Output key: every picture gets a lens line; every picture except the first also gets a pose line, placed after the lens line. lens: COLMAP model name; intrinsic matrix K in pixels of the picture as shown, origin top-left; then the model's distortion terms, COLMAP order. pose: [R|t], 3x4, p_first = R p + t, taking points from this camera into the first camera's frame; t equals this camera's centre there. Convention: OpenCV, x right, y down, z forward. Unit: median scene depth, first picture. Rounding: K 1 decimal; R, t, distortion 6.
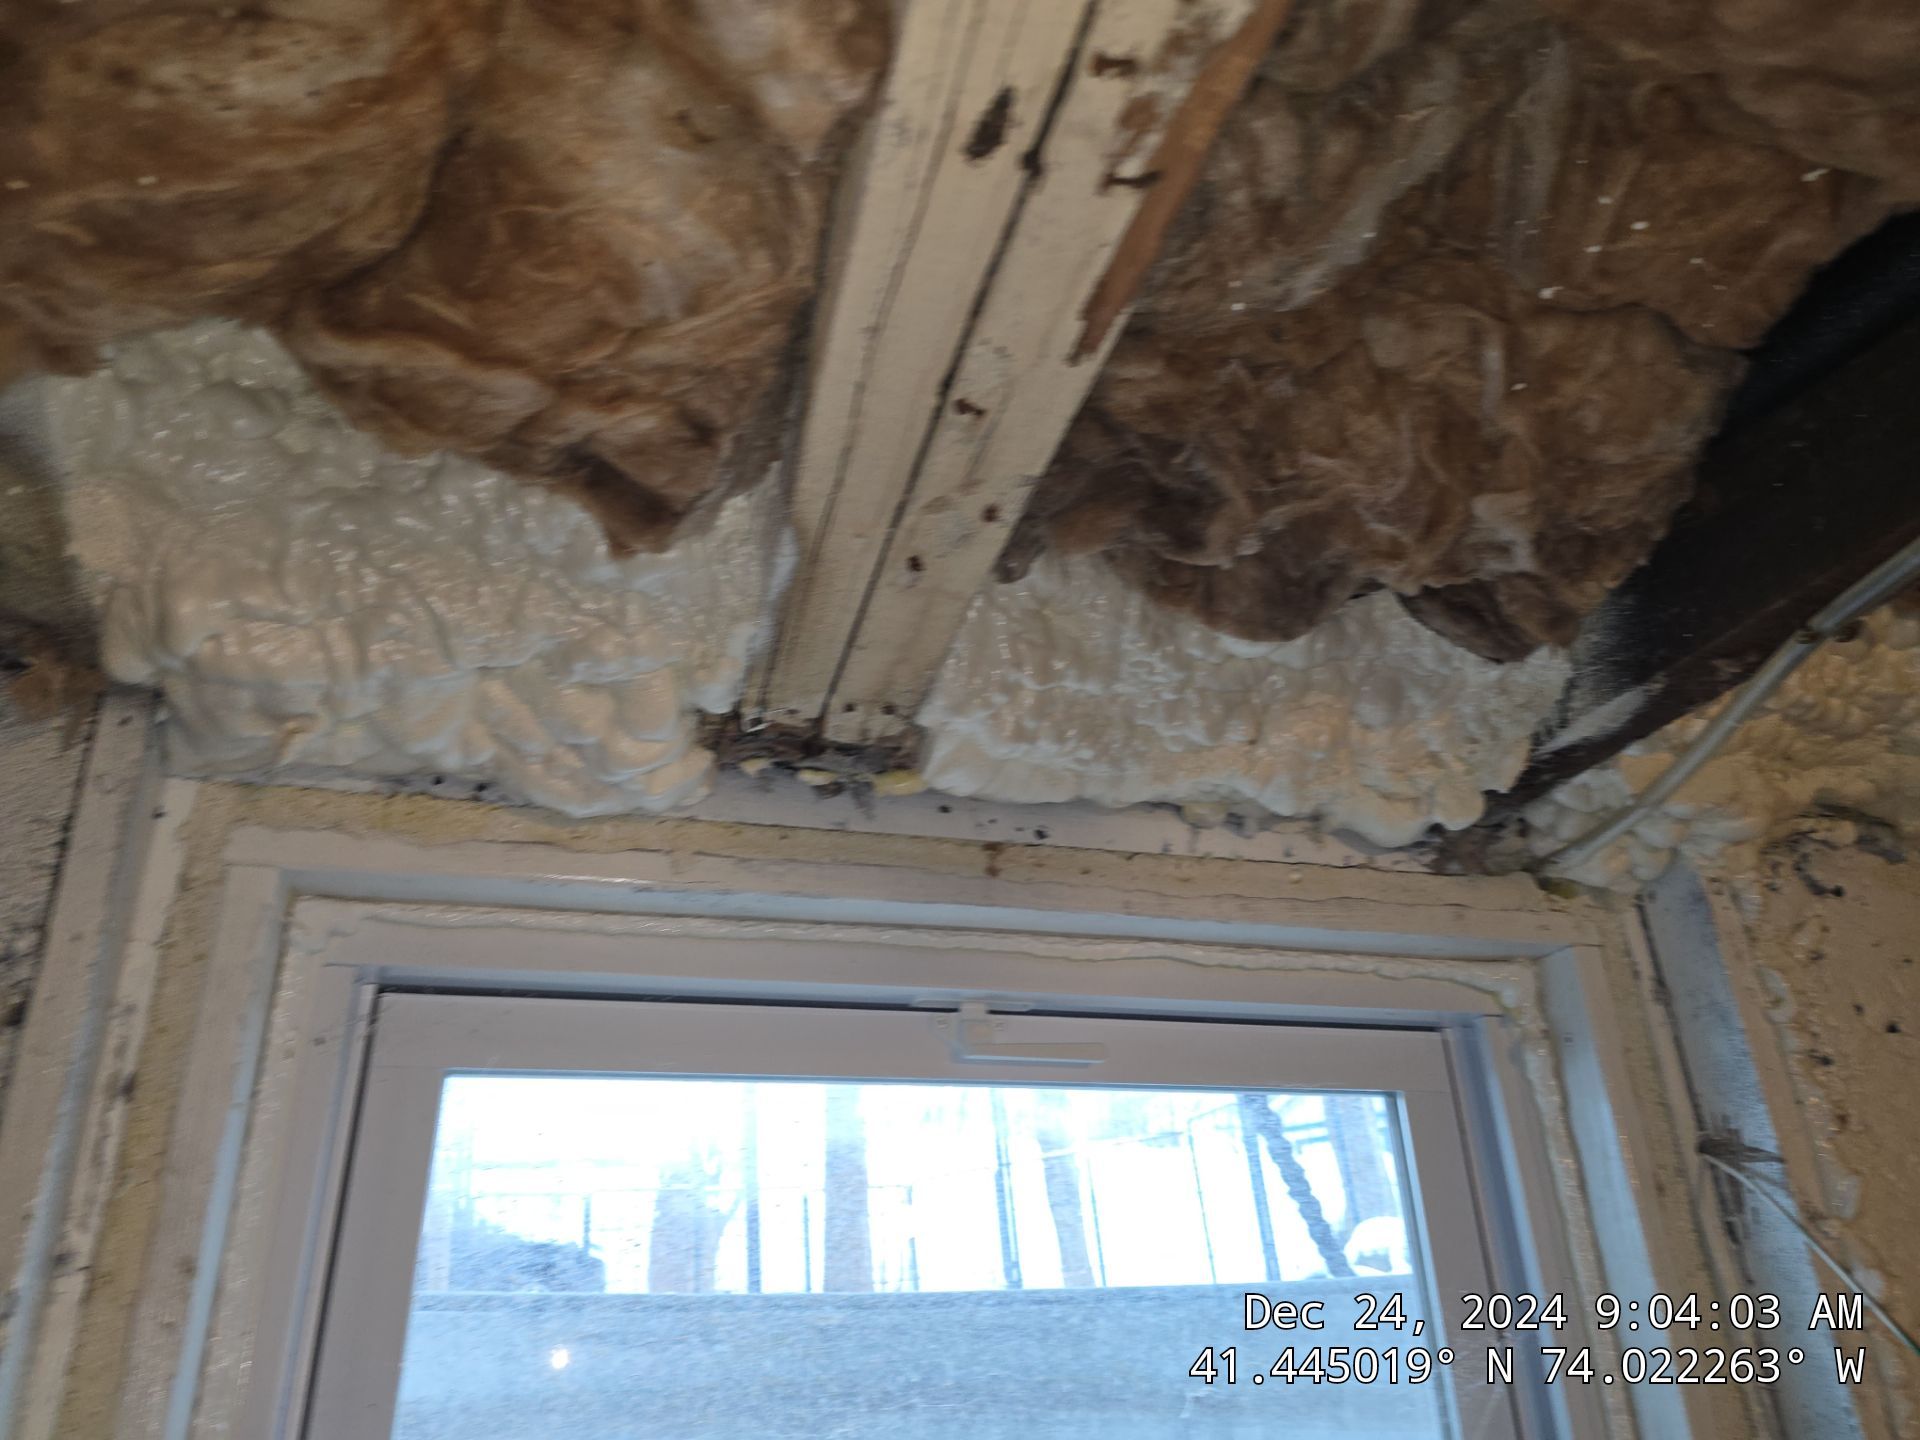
lens RADIAL K [[1274.7, 0, 960.0], [0, 1274.7, 720.0], [0, 0, 1]] dist [0.141154, -0.112828]
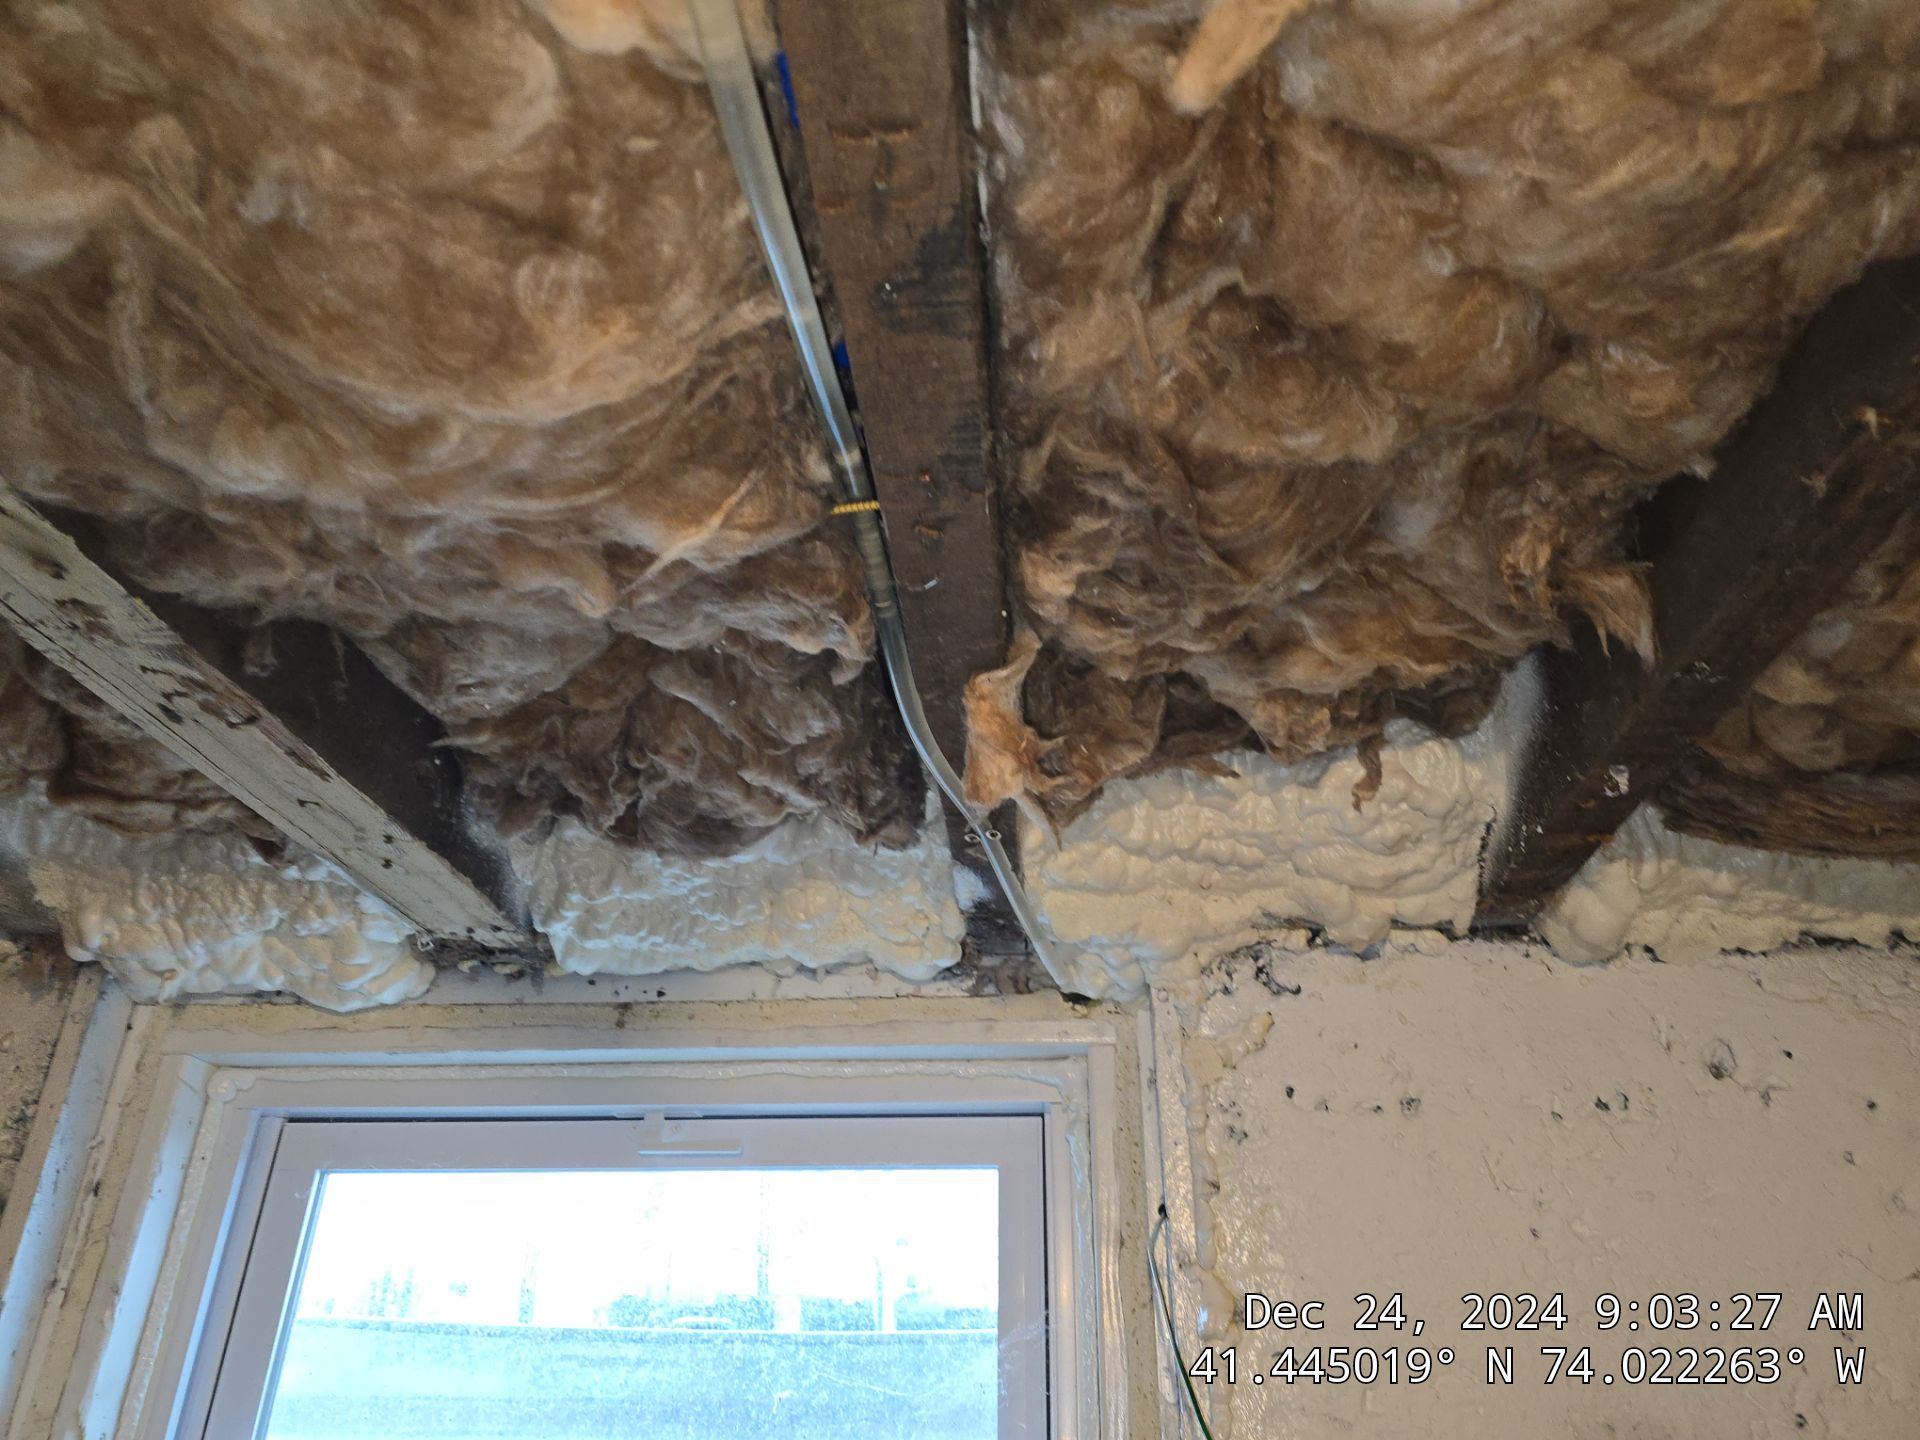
lens RADIAL K [[1274.7, 0, 960.0], [0, 1274.7, 720.0], [0, 0, 1]] dist [0.141154, -0.112828]
pose [[0.942169, -0.124220, -0.311267, 0.900660], [0.108250, 0.991786, -0.068141, -0.082853], [0.317174, 0.030506, 0.947876, -0.286947]]
